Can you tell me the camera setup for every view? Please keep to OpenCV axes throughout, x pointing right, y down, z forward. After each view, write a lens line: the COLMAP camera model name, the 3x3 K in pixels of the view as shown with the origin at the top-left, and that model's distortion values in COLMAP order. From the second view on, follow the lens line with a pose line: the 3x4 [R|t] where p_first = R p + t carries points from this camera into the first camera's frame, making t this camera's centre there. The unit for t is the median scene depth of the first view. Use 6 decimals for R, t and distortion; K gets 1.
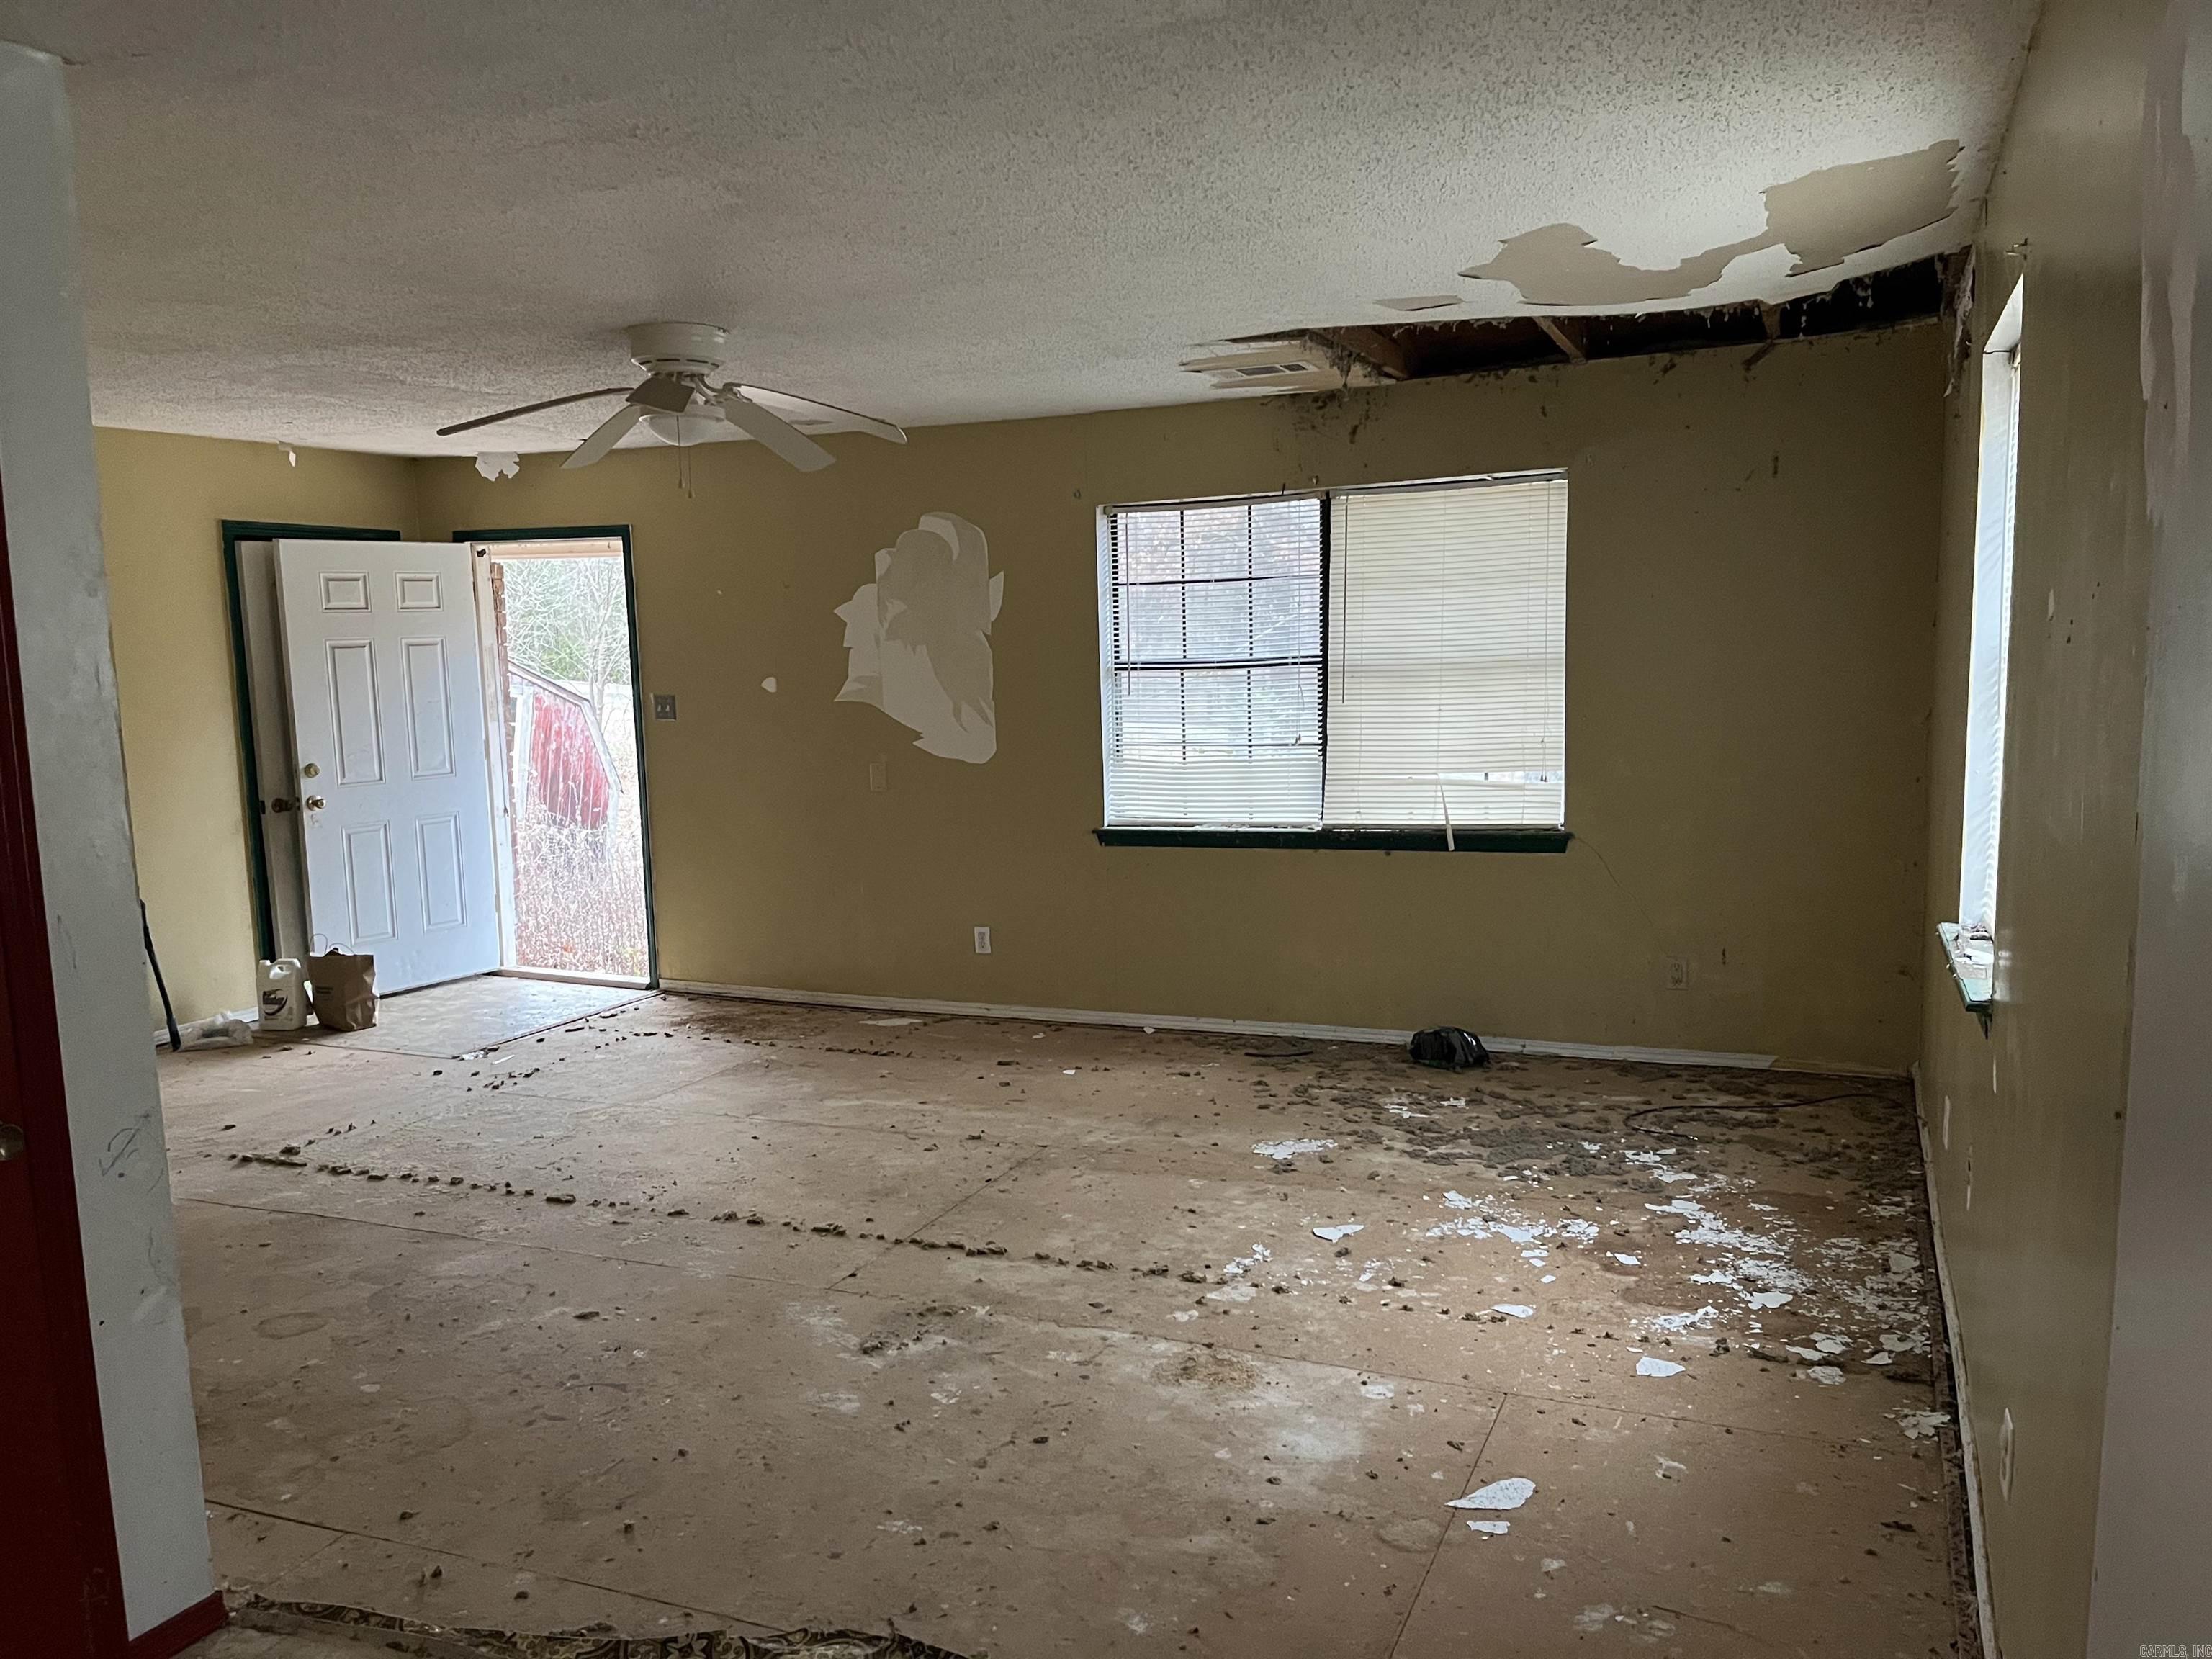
lens RADIAL K [[1654.4, 0, 1101.4], [0, 1654.4, 836.8], [0, 0, 1]] dist [0.061059, -0.085171]
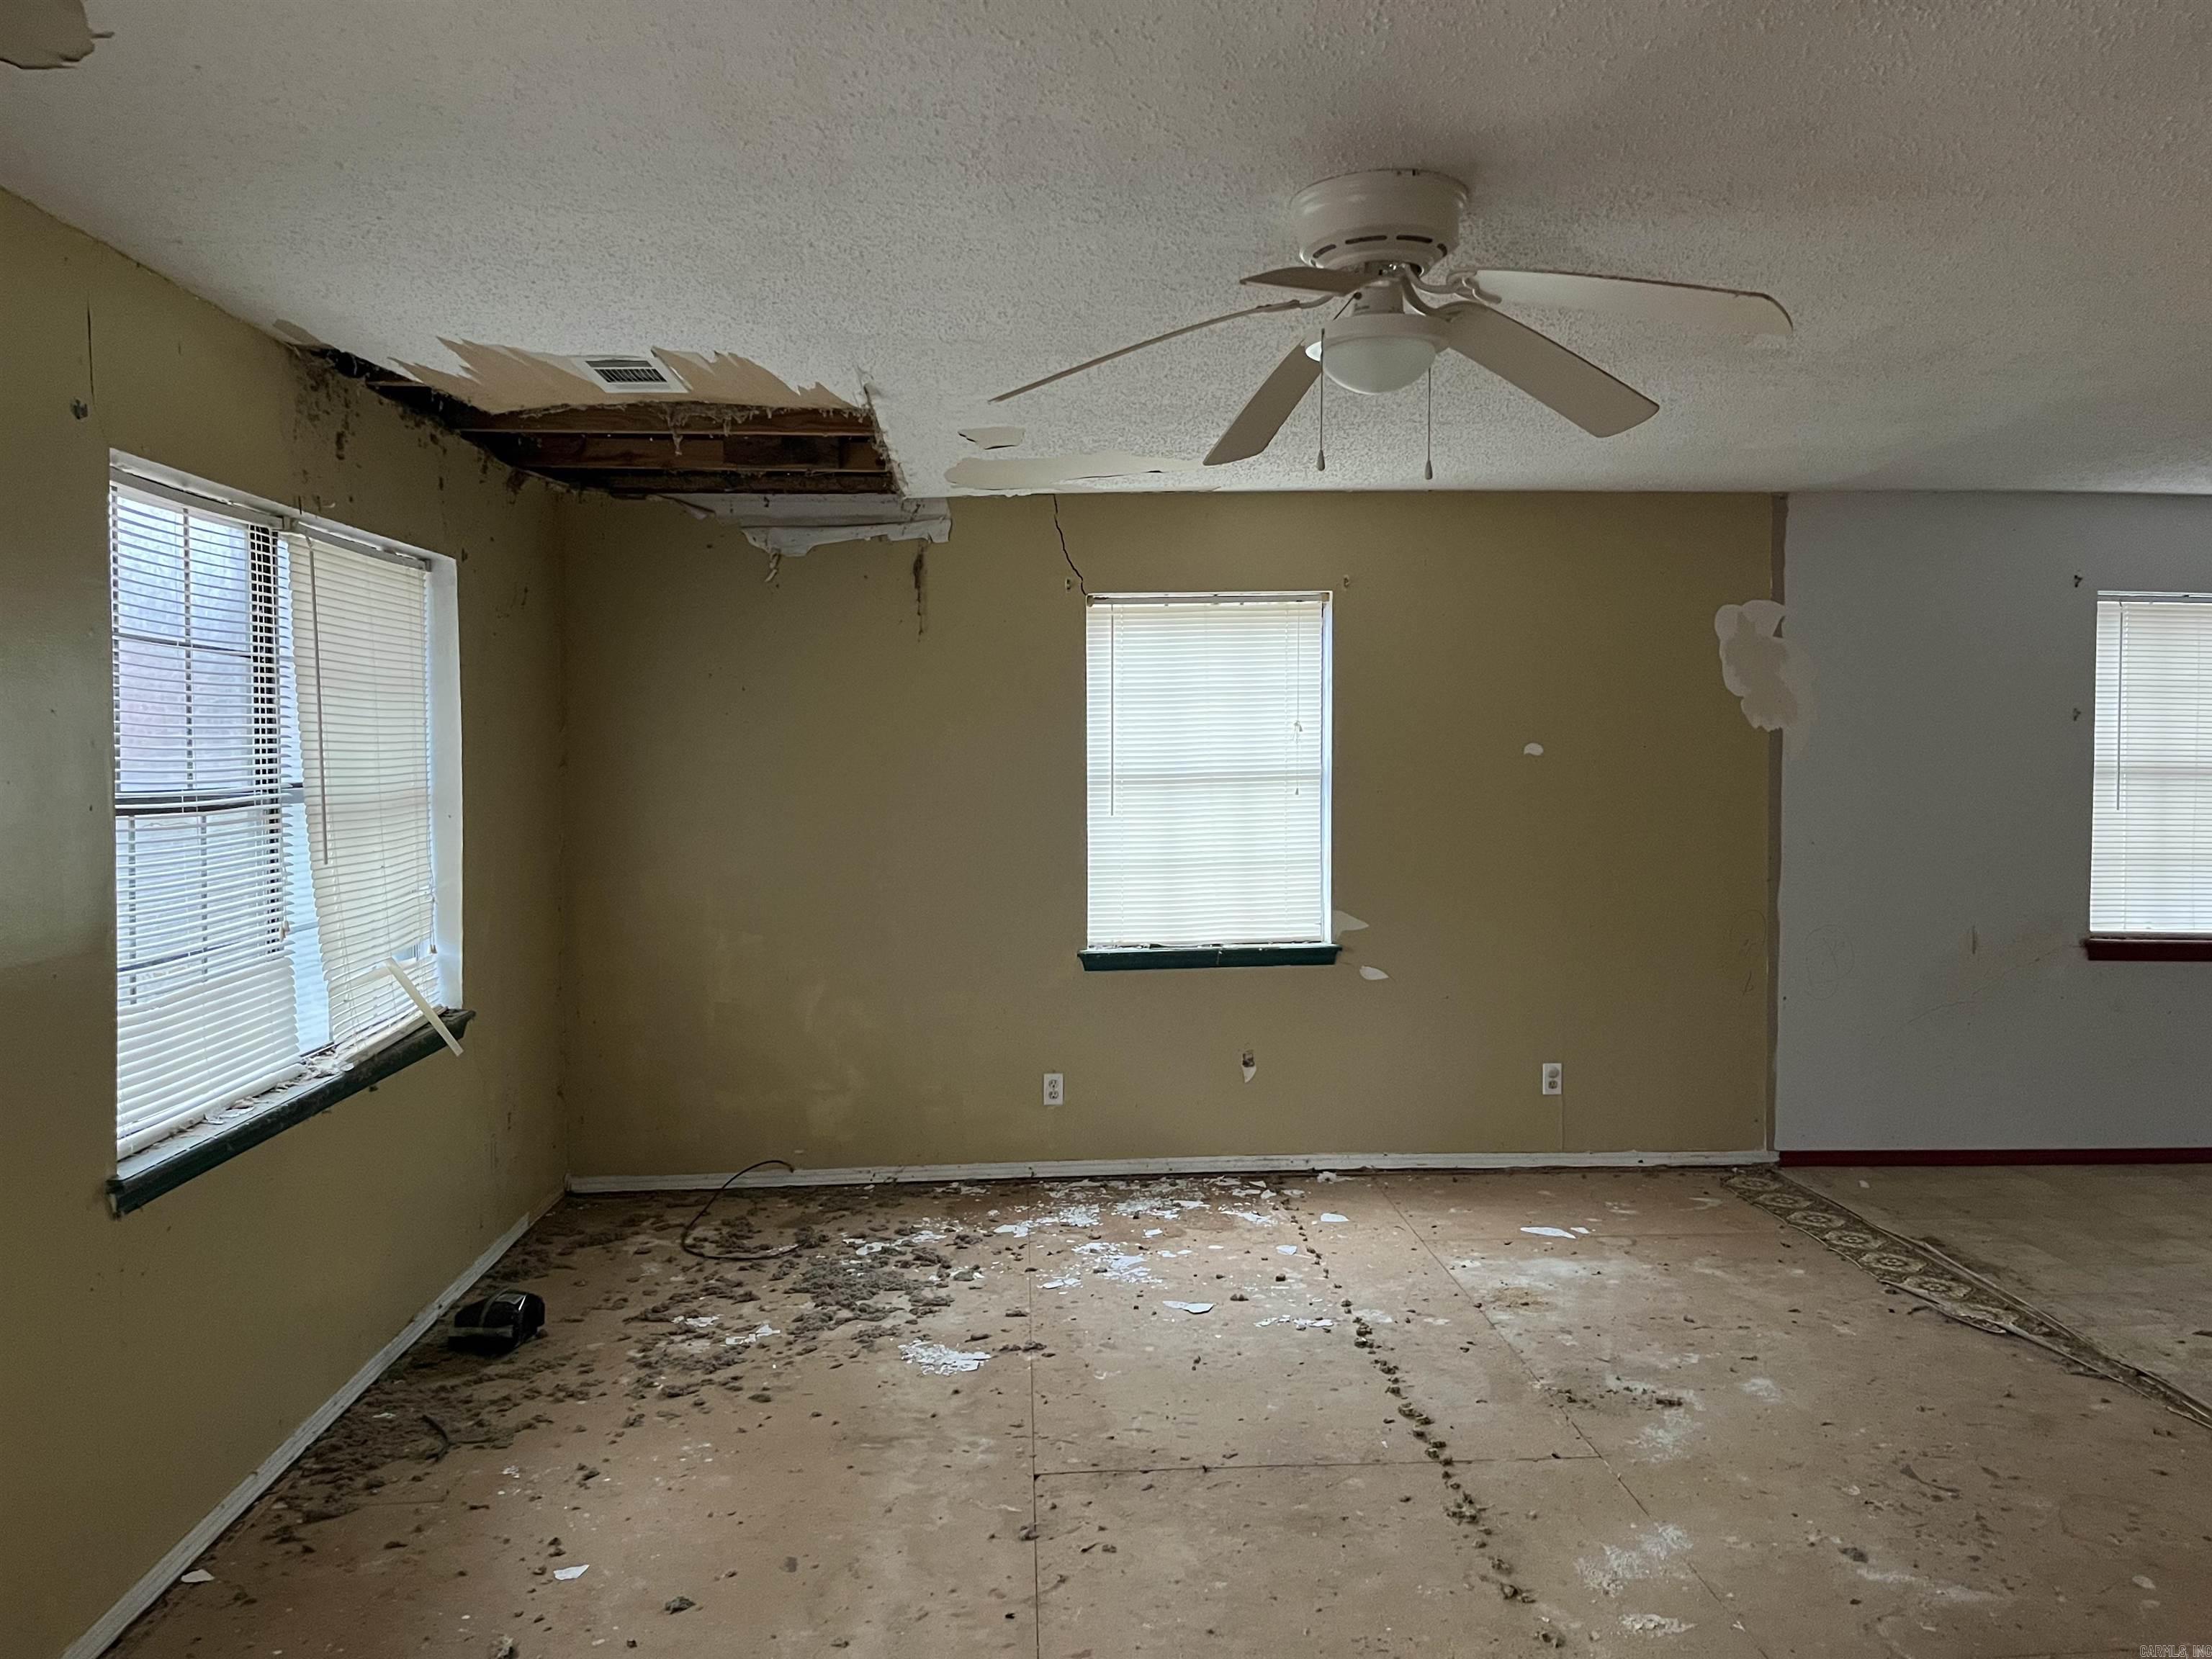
lens RADIAL K [[1654.4, 0, 1101.4], [0, 1654.4, 836.8], [0, 0, 1]] dist [0.061059, -0.085171]
pose [[-0.441191, -0.011122, 0.897344, -0.747681], [0.122689, 0.989787, 0.072590, -0.138587], [-0.888987, 0.142120, -0.435320, 1.394491]]
